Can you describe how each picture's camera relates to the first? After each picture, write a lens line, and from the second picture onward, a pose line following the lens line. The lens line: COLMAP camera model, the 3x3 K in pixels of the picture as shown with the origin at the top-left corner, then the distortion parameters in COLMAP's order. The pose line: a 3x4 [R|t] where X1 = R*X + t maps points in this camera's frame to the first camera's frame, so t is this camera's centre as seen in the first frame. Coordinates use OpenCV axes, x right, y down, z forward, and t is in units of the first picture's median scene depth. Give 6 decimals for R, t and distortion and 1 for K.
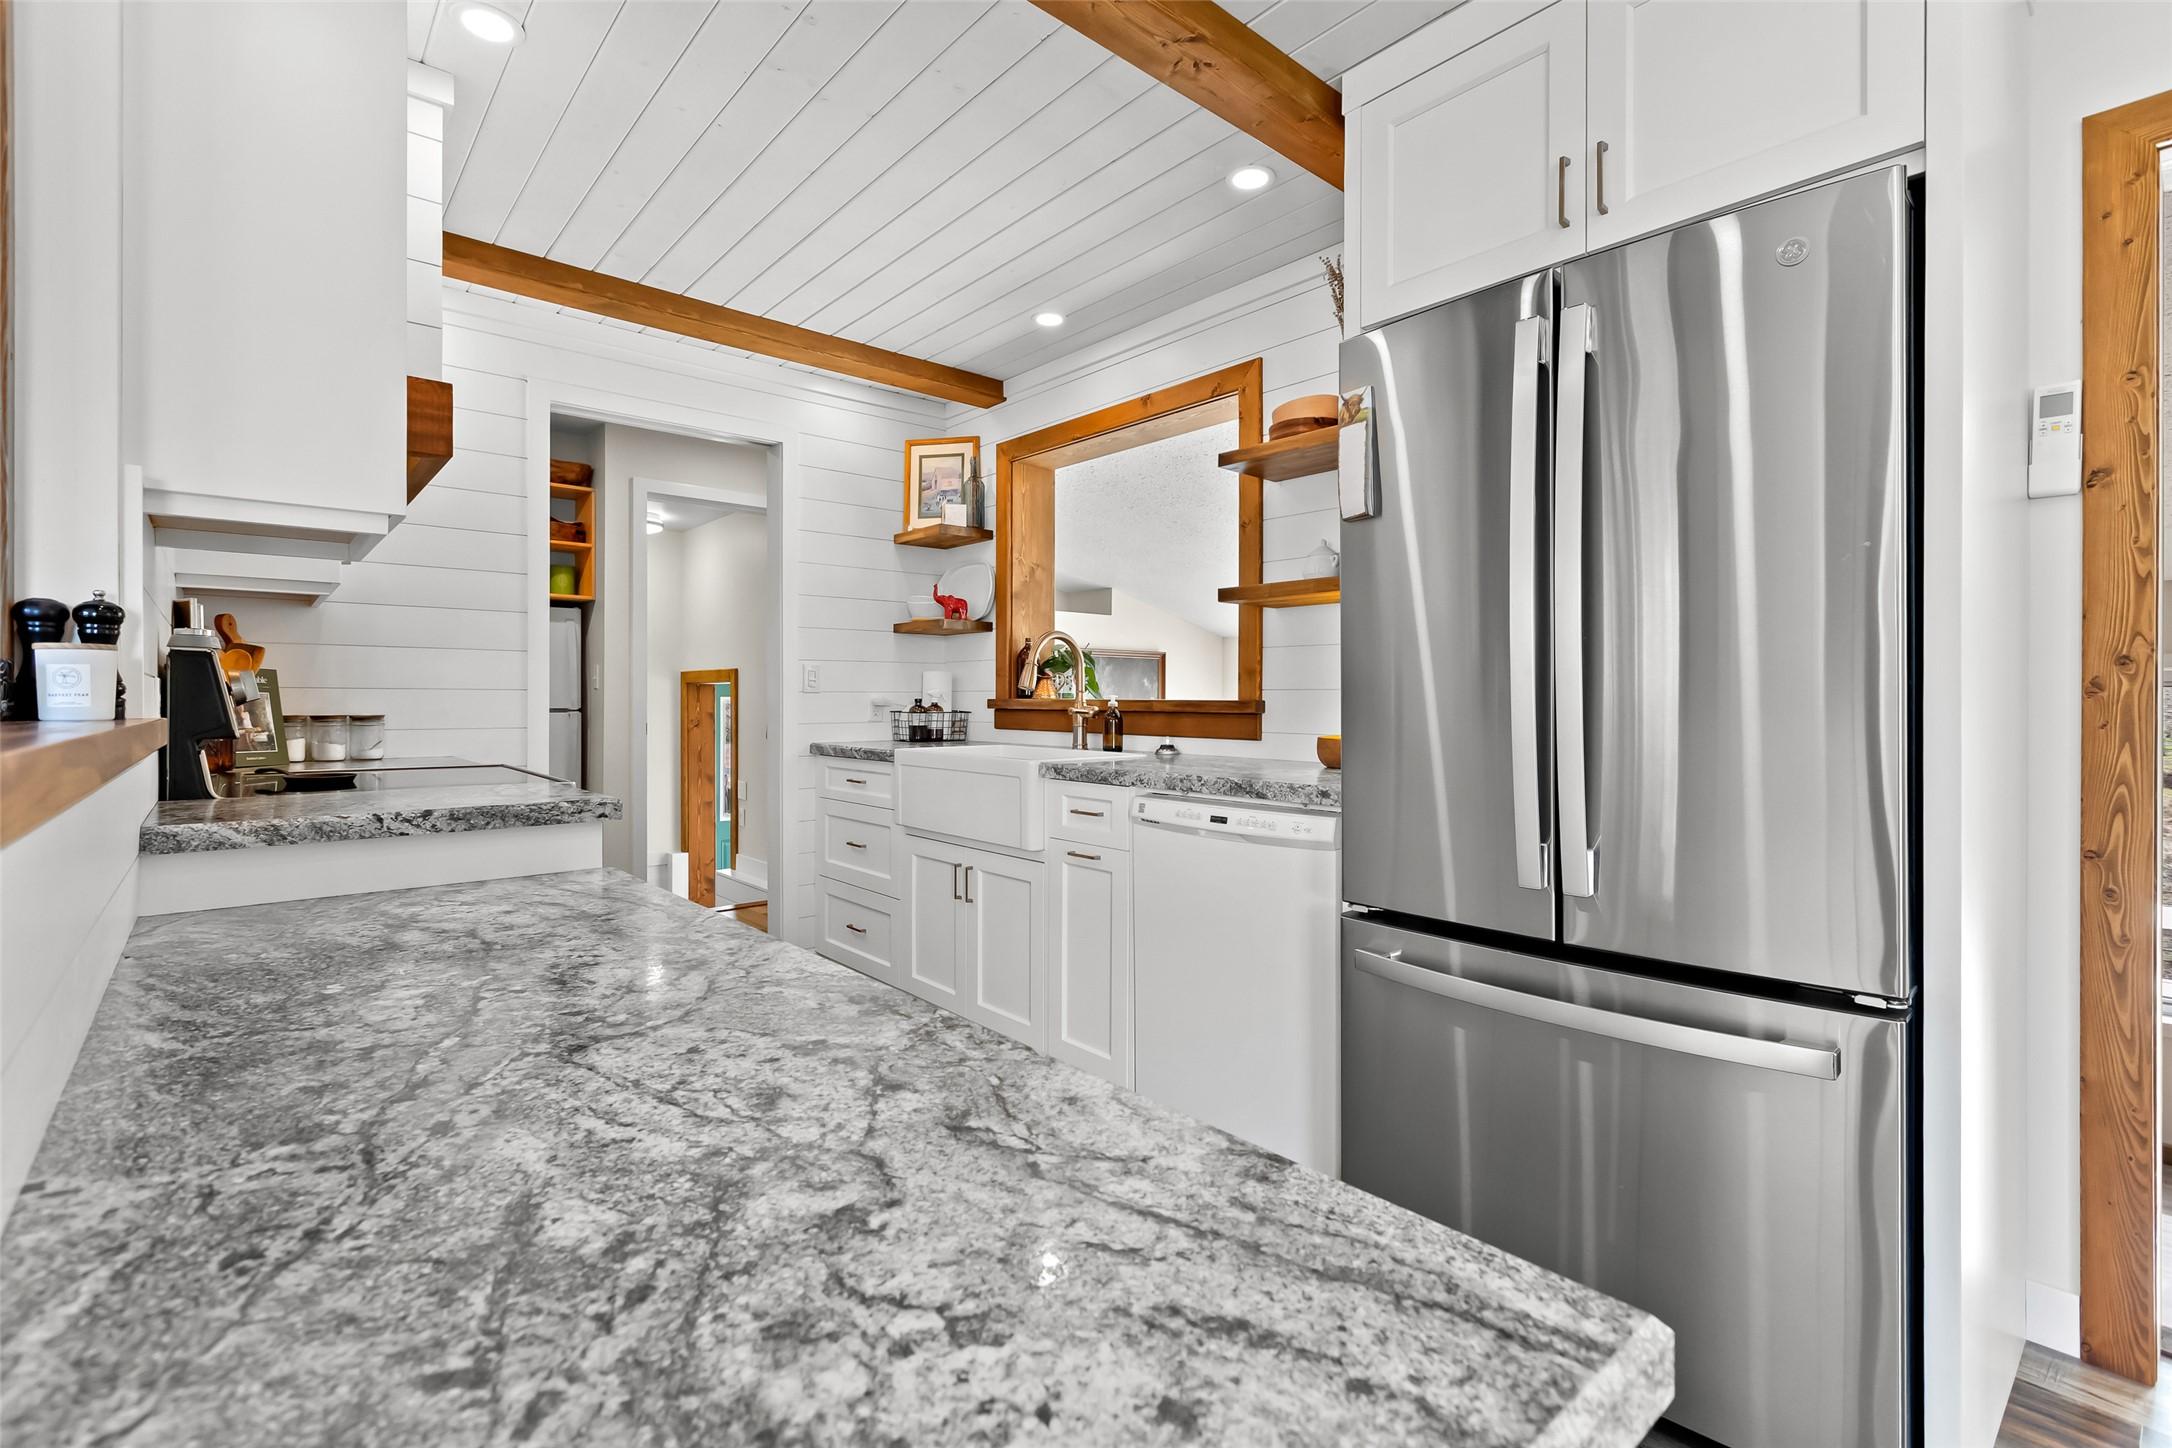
lens RADIAL K [[981.3, 0, 1084.4], [0, 981.3, 706.9], [0, 0, 1]] dist [-0.005560, -0.000690]
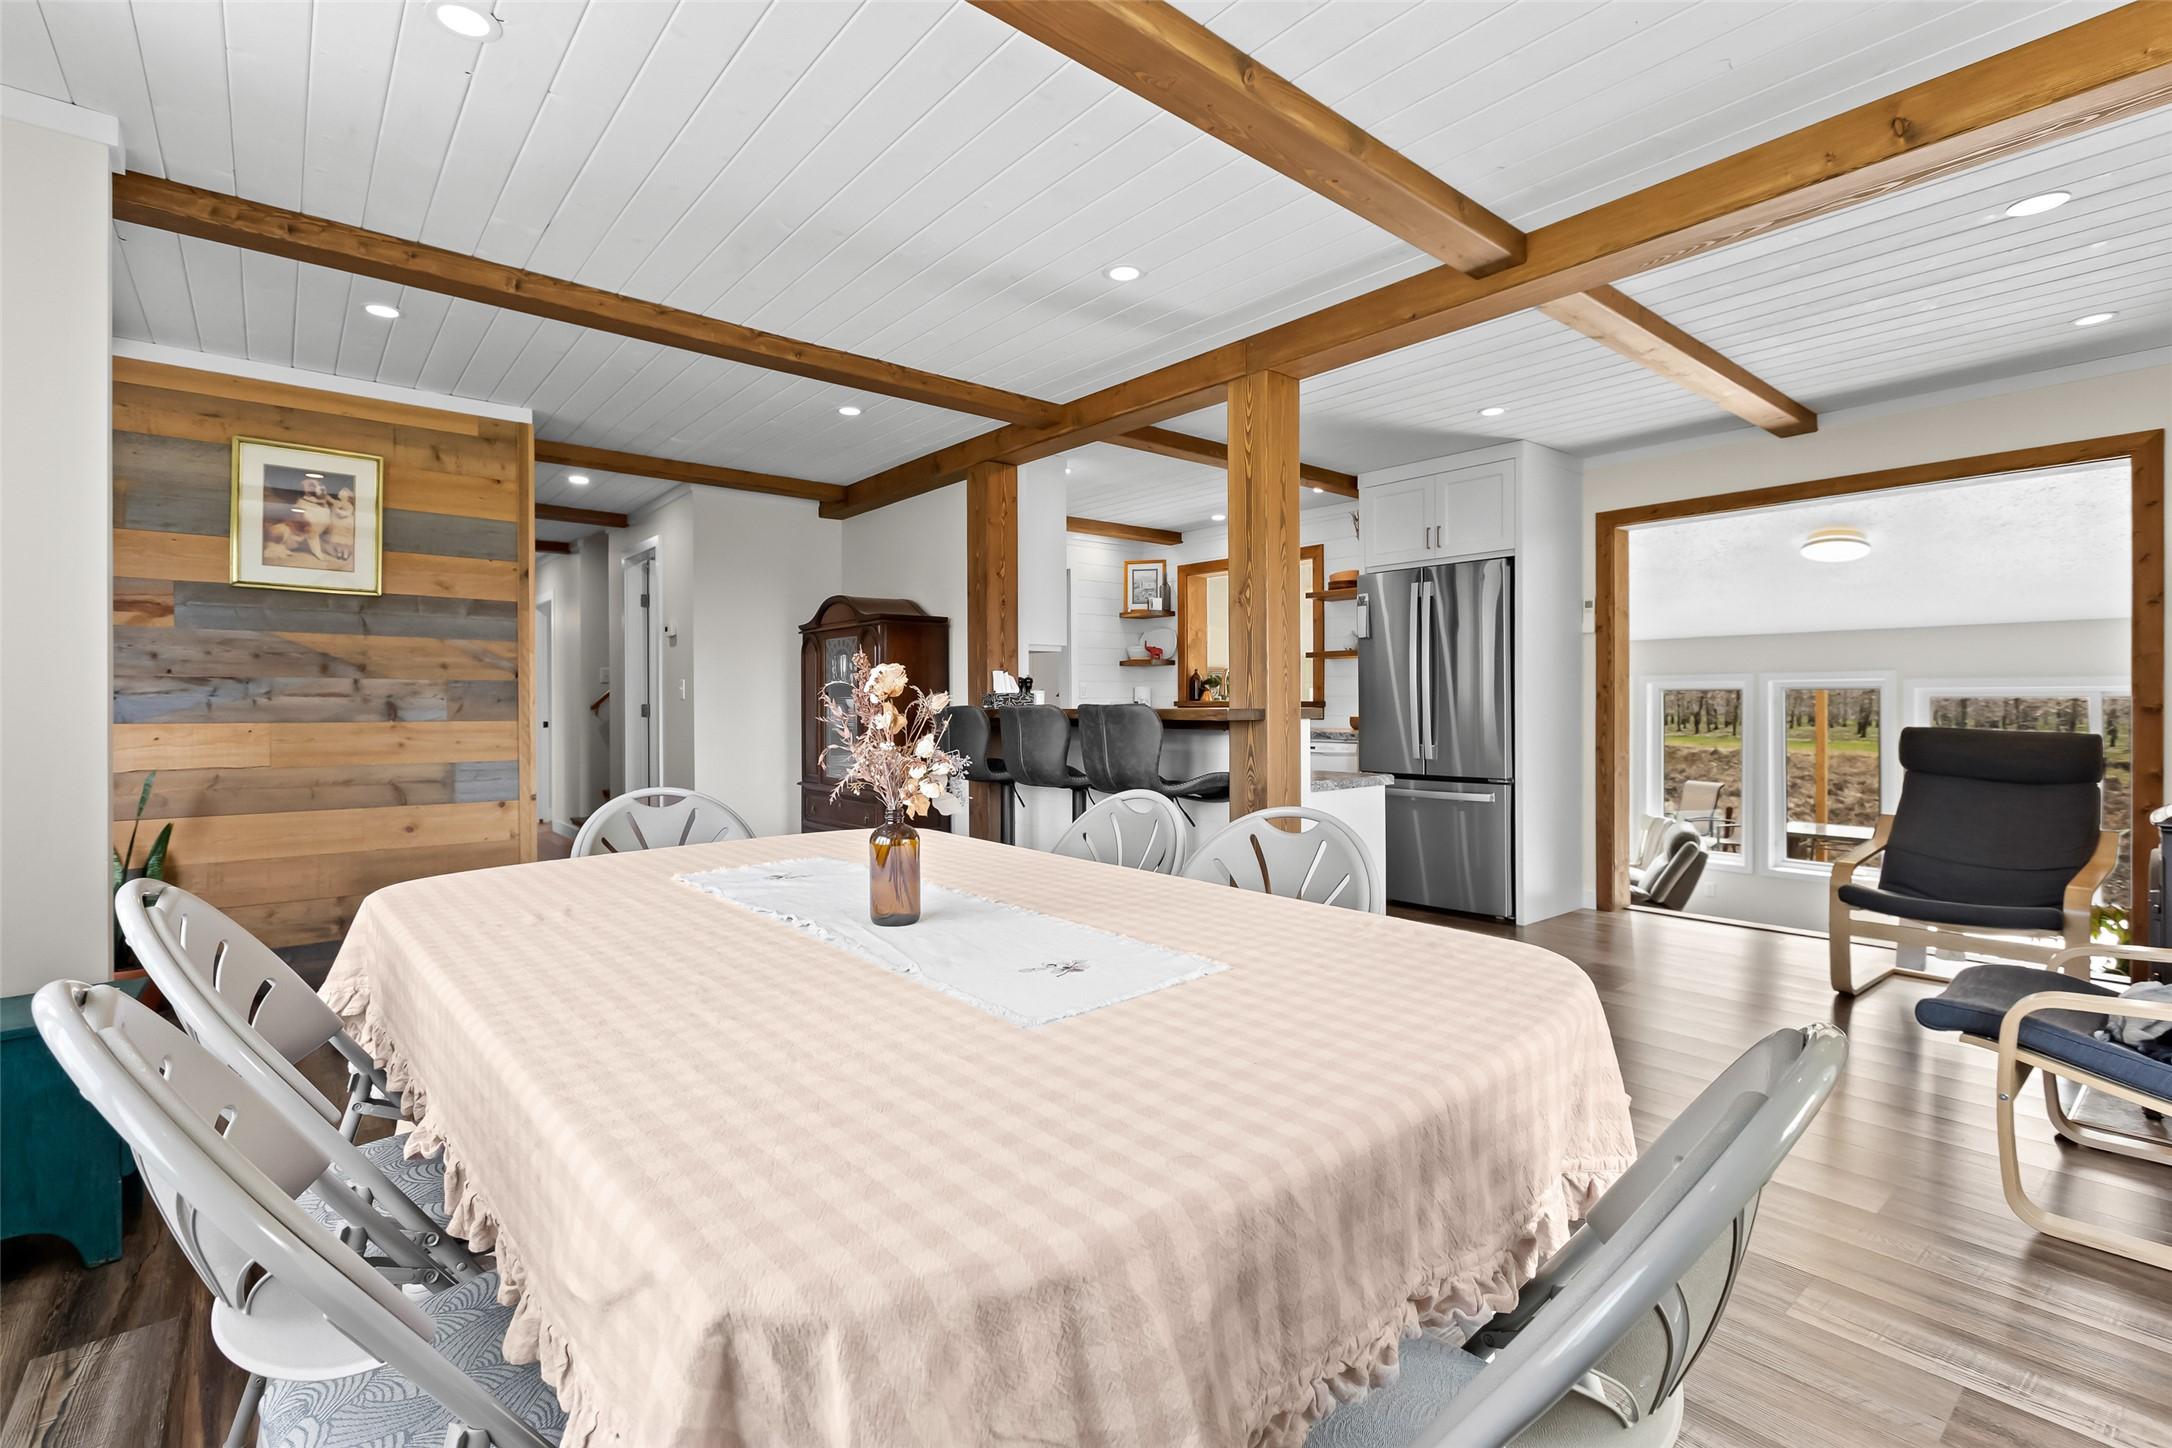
lens RADIAL K [[981.3, 0, 1092.1], [0, 981.3, 713.2], [0, 0, 1]] dist [-0.005560, -0.000690]
pose [[0.999872, -0.006855, -0.014470, -0.341391], [0.006952, 0.999953, 0.006703, 0.004130], [0.014424, -0.006803, 0.999873, -1.348453]]
